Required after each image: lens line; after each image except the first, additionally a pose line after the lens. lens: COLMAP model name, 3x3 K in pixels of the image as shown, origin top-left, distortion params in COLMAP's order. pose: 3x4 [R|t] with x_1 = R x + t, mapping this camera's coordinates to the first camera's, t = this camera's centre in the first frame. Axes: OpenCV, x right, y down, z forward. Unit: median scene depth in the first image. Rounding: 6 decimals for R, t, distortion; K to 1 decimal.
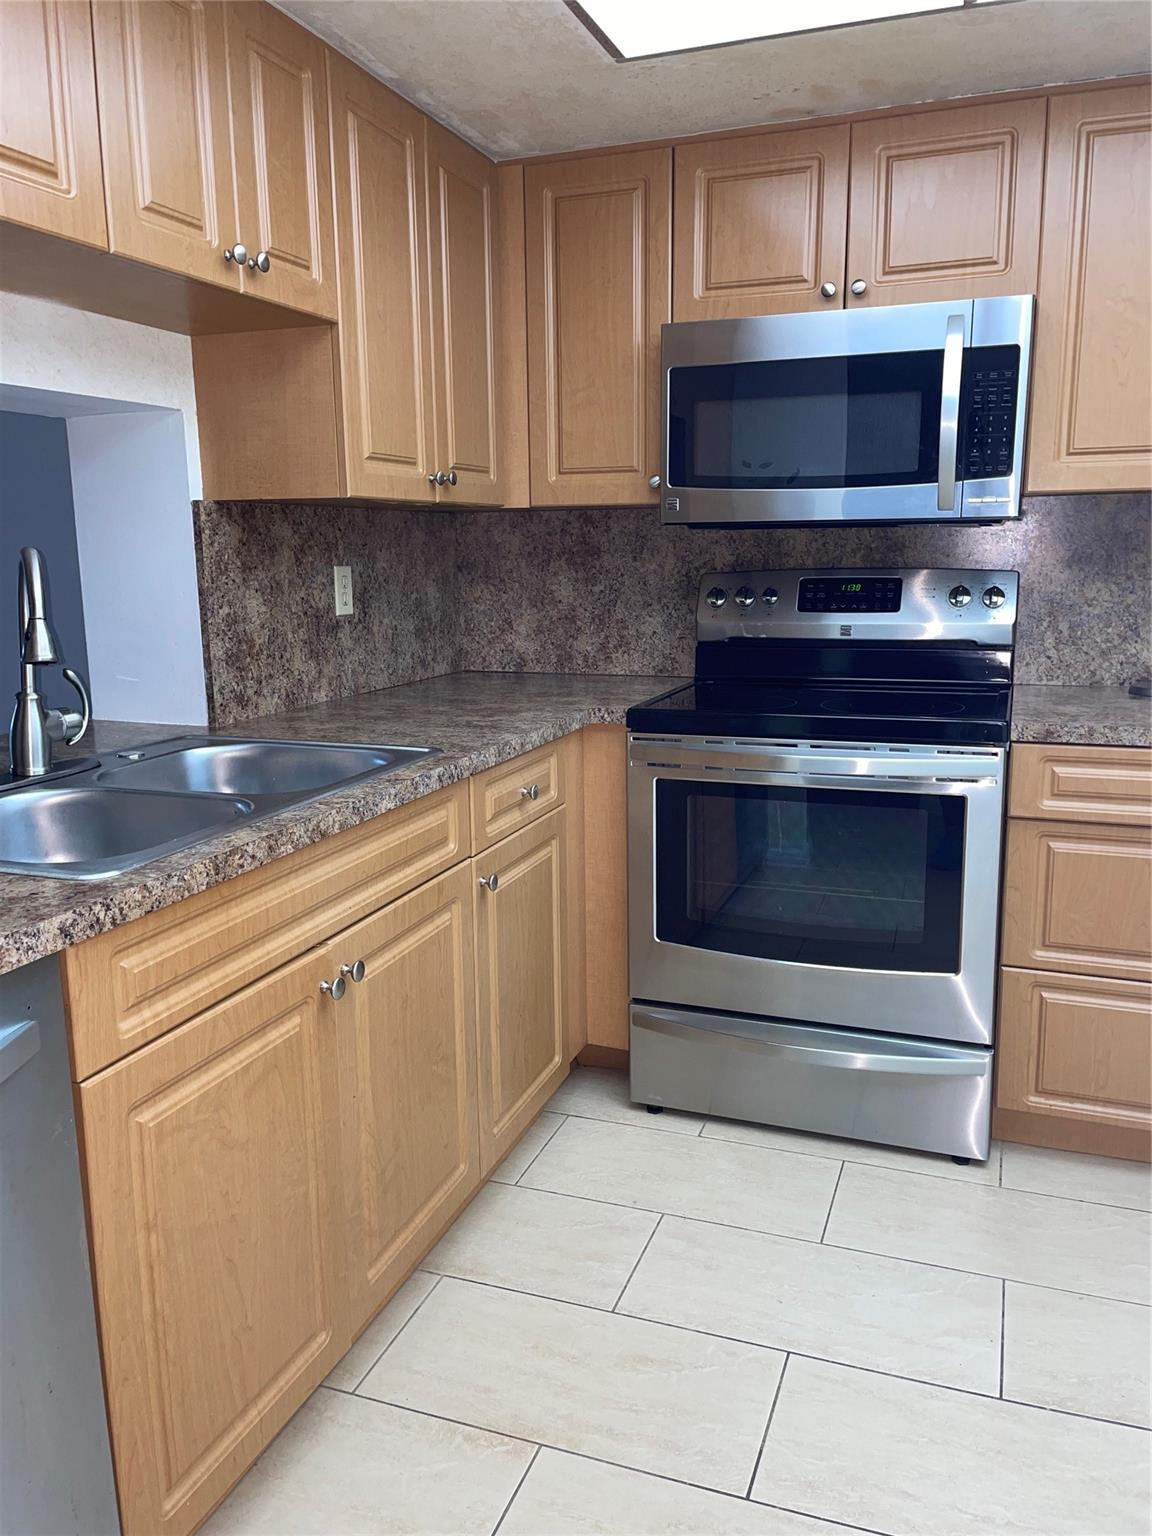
lens RADIAL K [[1189.5, 0, 578.9], [0, 1189.5, 813.5], [0, 0, 1]] dist [0.059223, 0.005517]
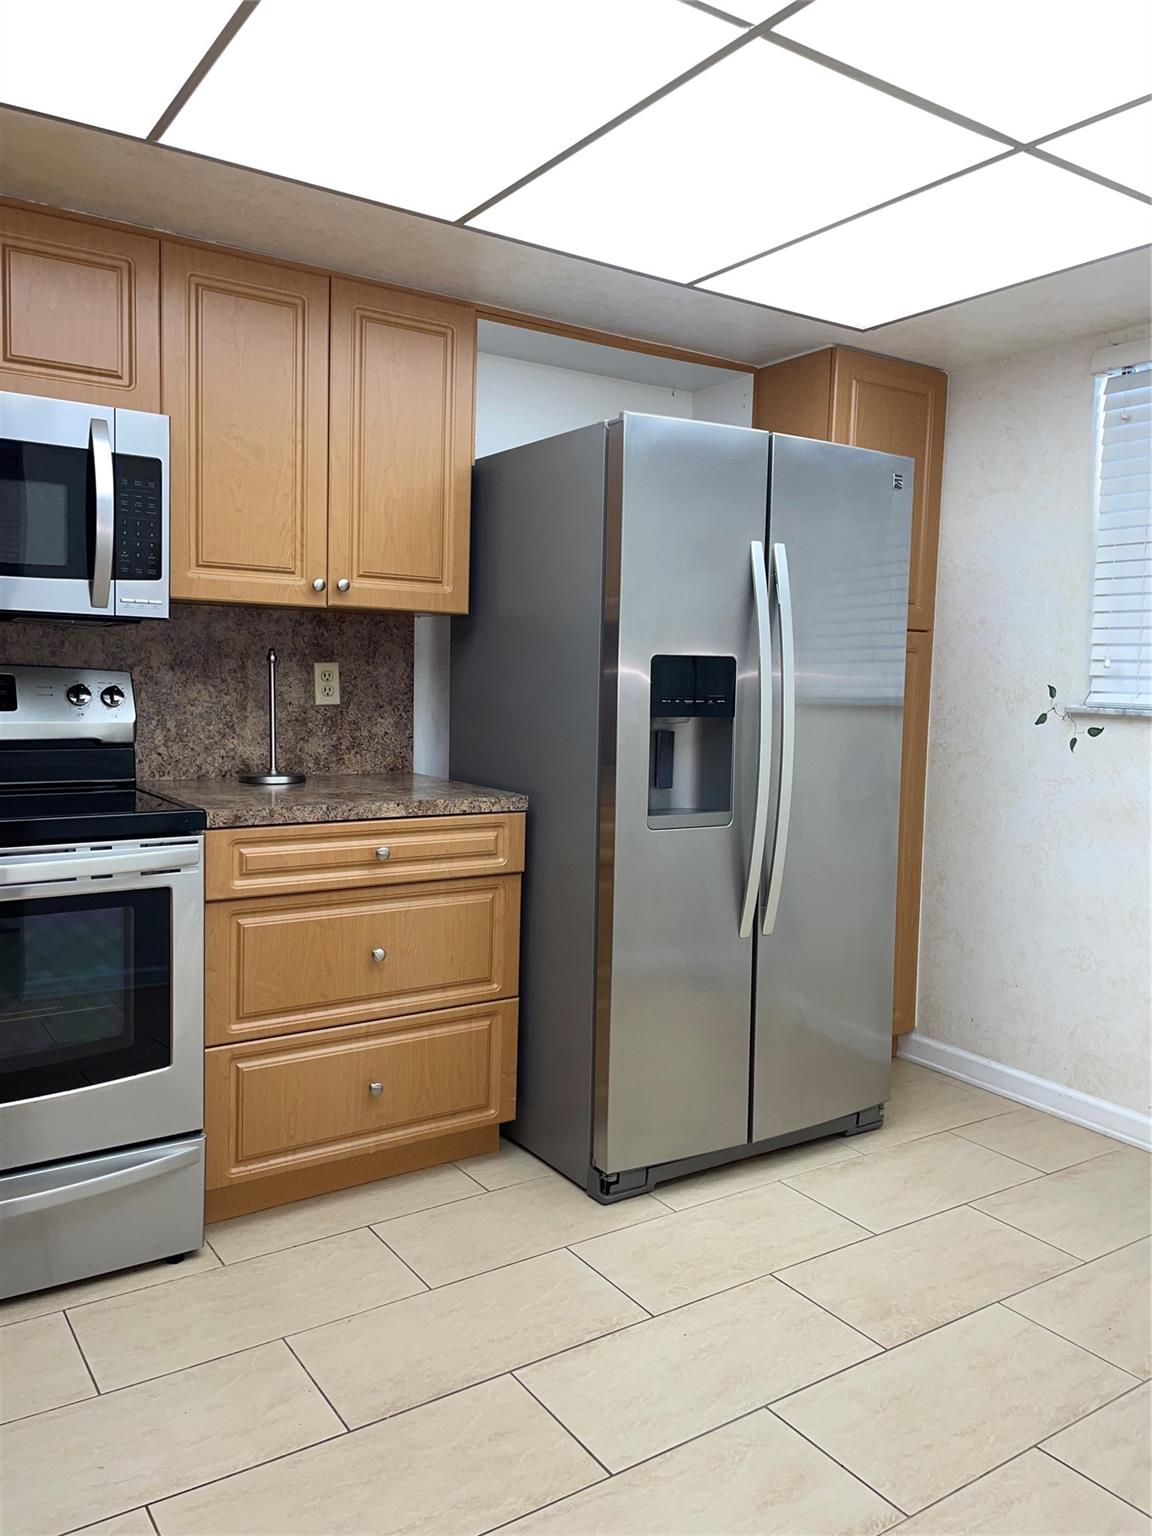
lens RADIAL K [[1167.6, 0, 574.9], [0, 1167.6, 838.8], [0, 0, 1]] dist [0.264477, -0.378707]
pose [[0.590530, -0.099516, 0.800856, -0.288355], [0.147326, 0.988985, 0.014260, -0.021350], [-0.793454, 0.109566, 0.598687, 0.109488]]
